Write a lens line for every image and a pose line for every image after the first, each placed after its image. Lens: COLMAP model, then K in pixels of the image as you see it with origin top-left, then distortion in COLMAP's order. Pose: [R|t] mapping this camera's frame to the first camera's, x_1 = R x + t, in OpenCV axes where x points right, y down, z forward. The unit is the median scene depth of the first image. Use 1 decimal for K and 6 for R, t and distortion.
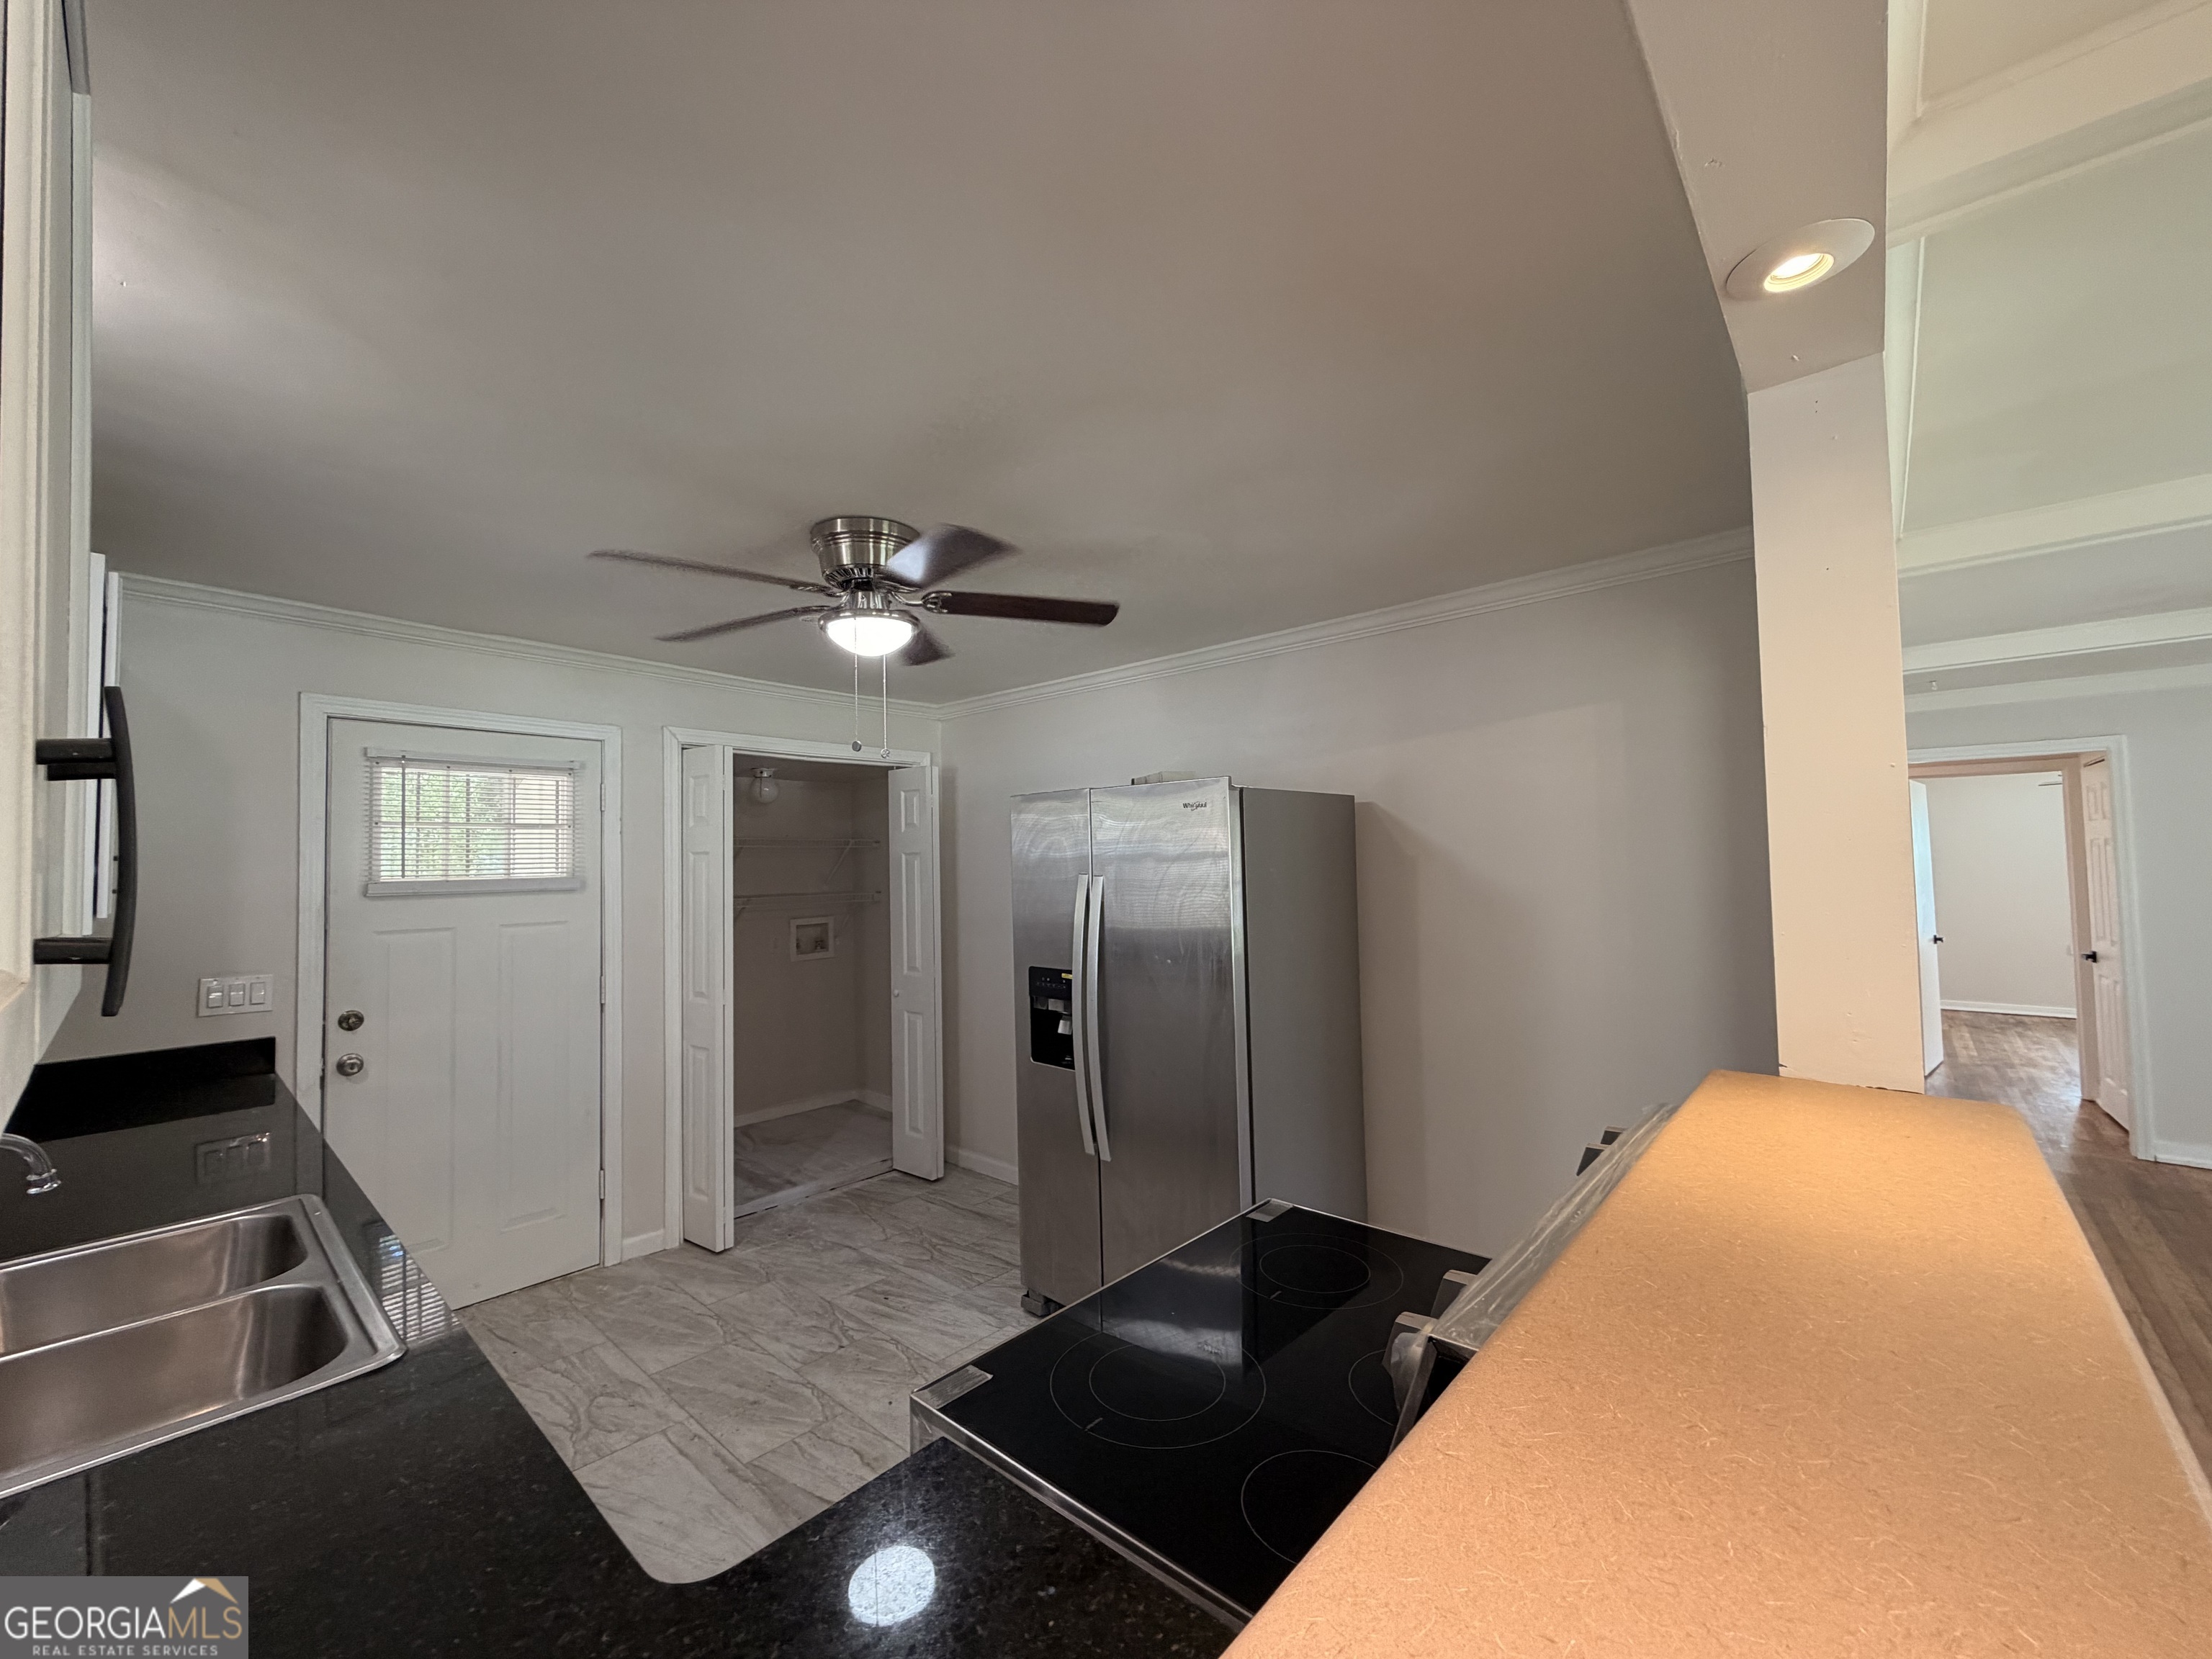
lens RADIAL K [[879.8, 0, 1098.6], [0, 879.8, 830.8], [0, 0, 1]] dist [-0.001591, 0.000216]
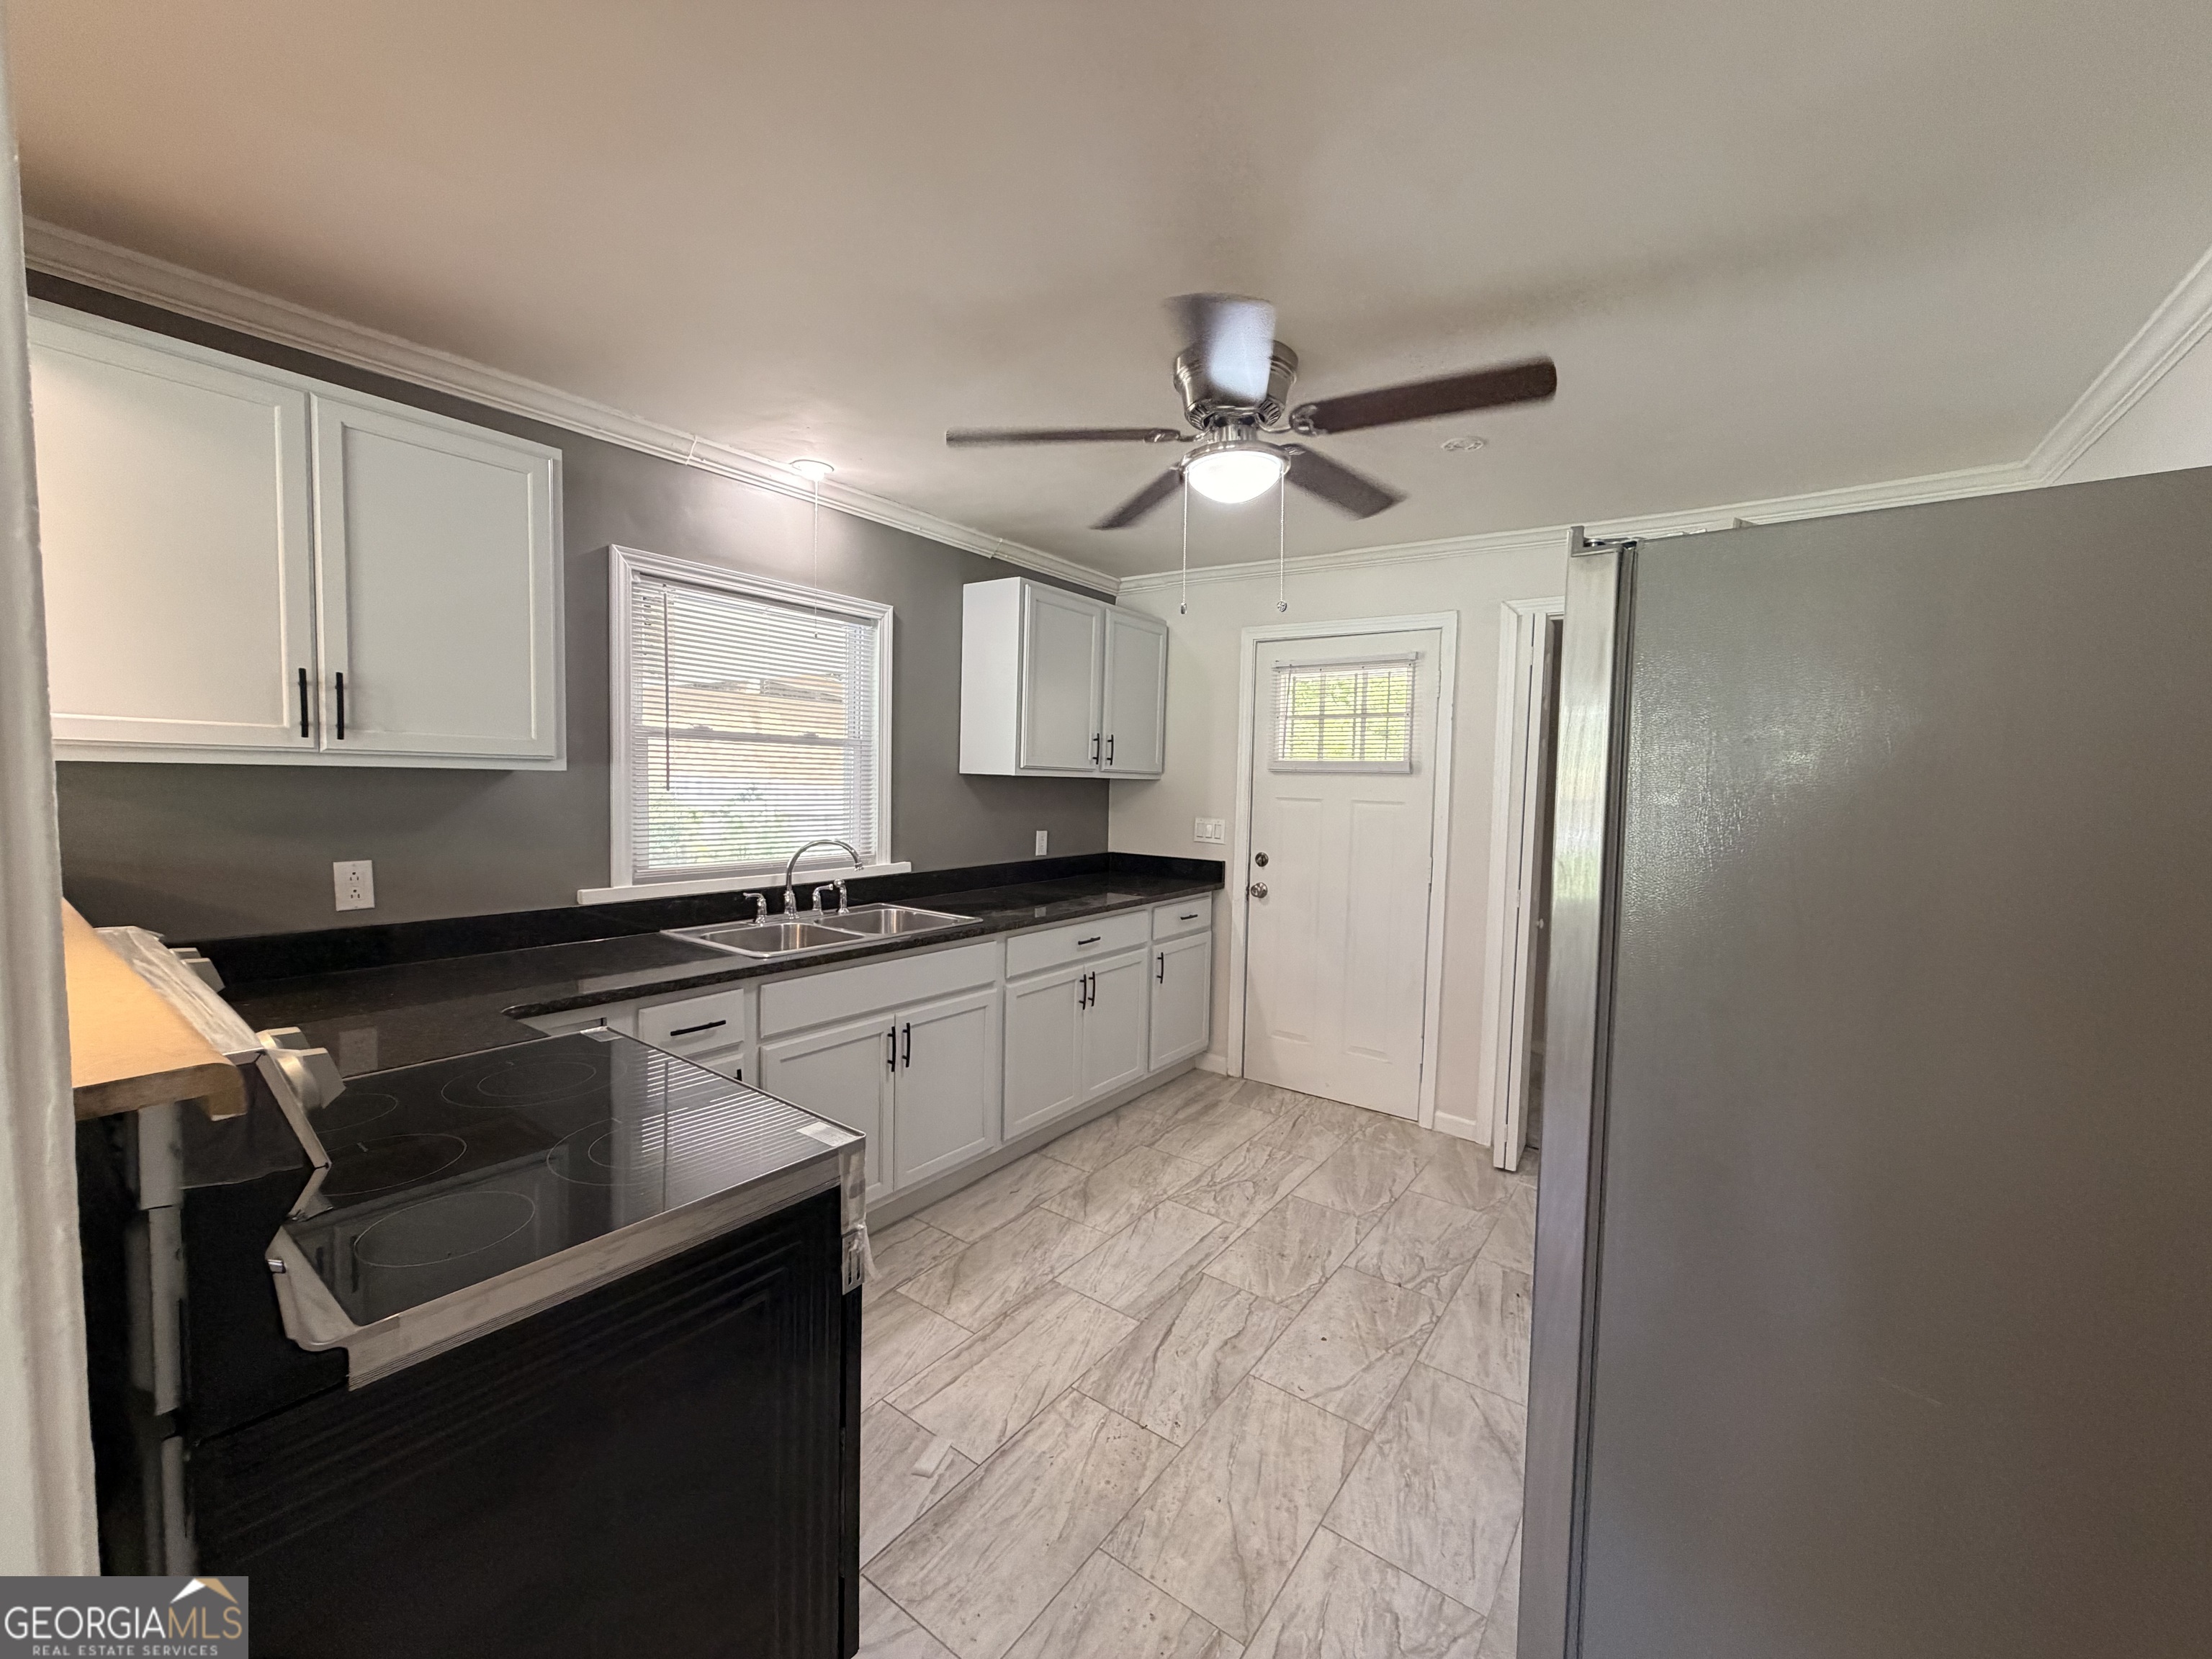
lens RADIAL K [[879.8, 0, 1098.6], [0, 879.8, 830.8], [0, 0, 1]] dist [-0.001591, 0.000216]
pose [[0.085079, 0.081522, -0.993034, 0.512737], [0.013170, 0.996468, 0.082932, 0.049707], [0.996287, -0.020135, 0.083705, 0.612716]]
